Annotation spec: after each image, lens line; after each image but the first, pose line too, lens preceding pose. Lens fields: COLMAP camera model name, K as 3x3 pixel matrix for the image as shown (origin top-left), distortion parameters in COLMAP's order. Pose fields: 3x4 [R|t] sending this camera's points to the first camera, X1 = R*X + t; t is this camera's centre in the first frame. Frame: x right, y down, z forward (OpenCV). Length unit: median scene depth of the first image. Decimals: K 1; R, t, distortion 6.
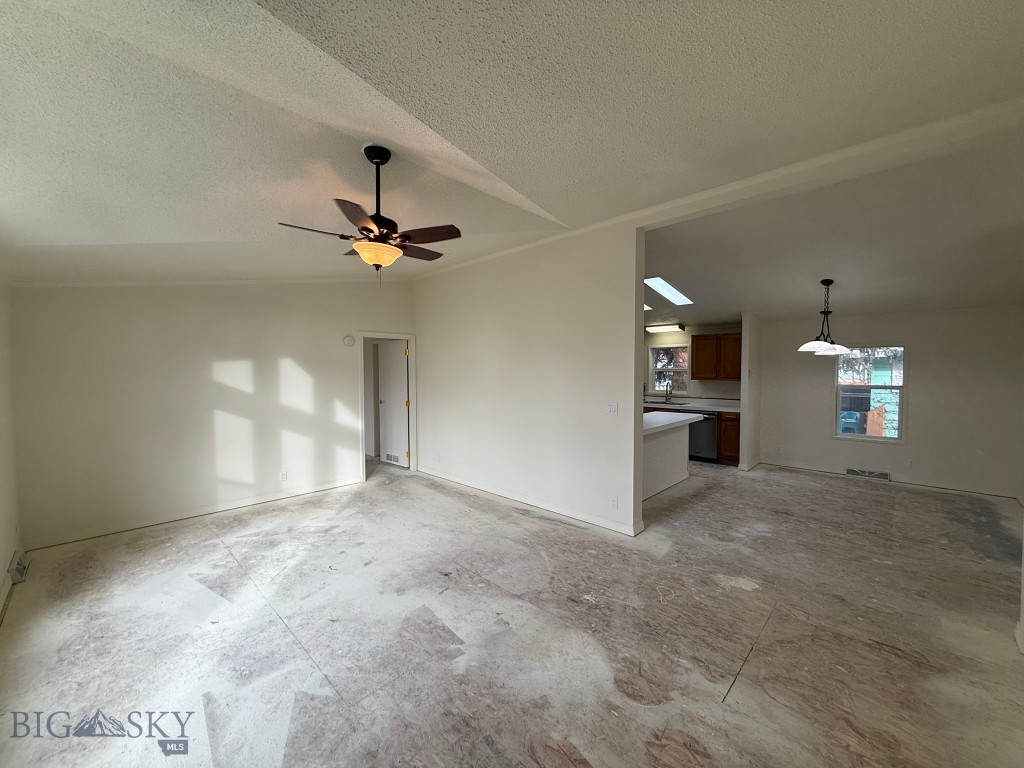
lens RADIAL K [[407.7, 0, 510.2], [0, 407.7, 383.6], [0, 0, 1]] dist [-0.000085, -0.000053]
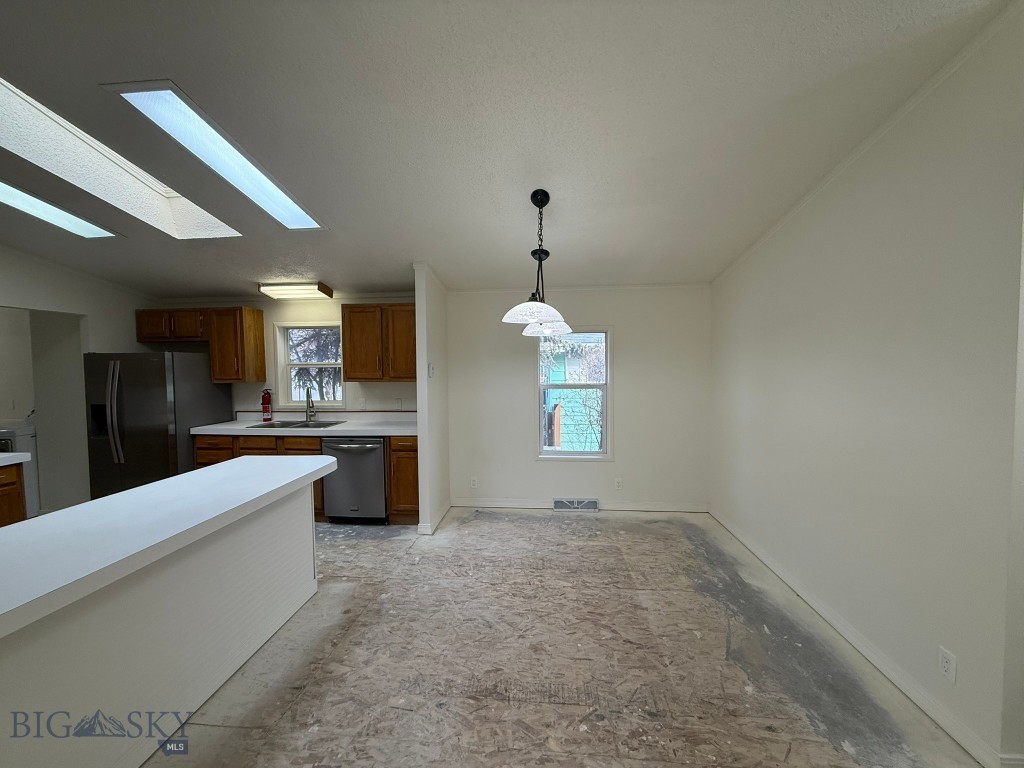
lens RADIAL K [[407.7, 0, 508.3], [0, 407.7, 385.6], [0, 0, 1]] dist [-0.000085, -0.000053]
pose [[0.780446, -0.034412, 0.624275, 0.452988], [0.030213, 0.999393, 0.017318, -0.012376], [-0.624492, 0.005345, 0.781013, 0.688903]]
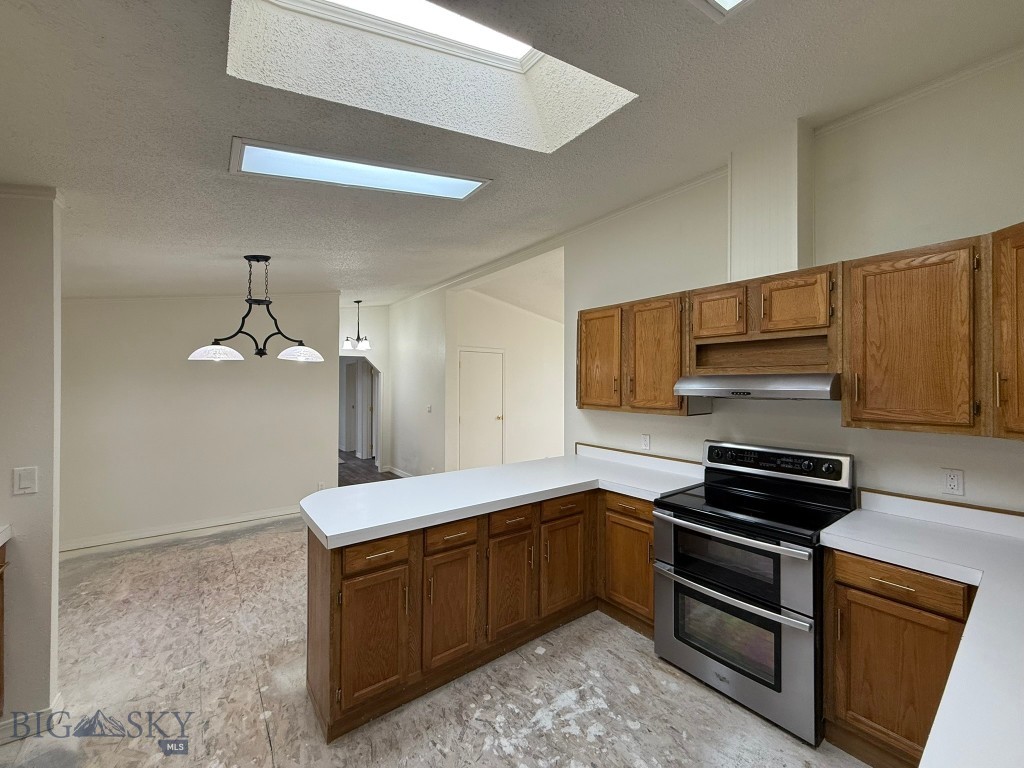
lens RADIAL K [[407.7, 0, 509.3], [0, 407.7, 383.6], [0, 0, 1]] dist [-0.000085, -0.000053]
pose [[-0.989266, 0.003048, 0.146094, 0.290808], [0.007434, 0.999538, 0.029485, -0.061116], [-0.145937, 0.030255, -0.988831, 1.846432]]
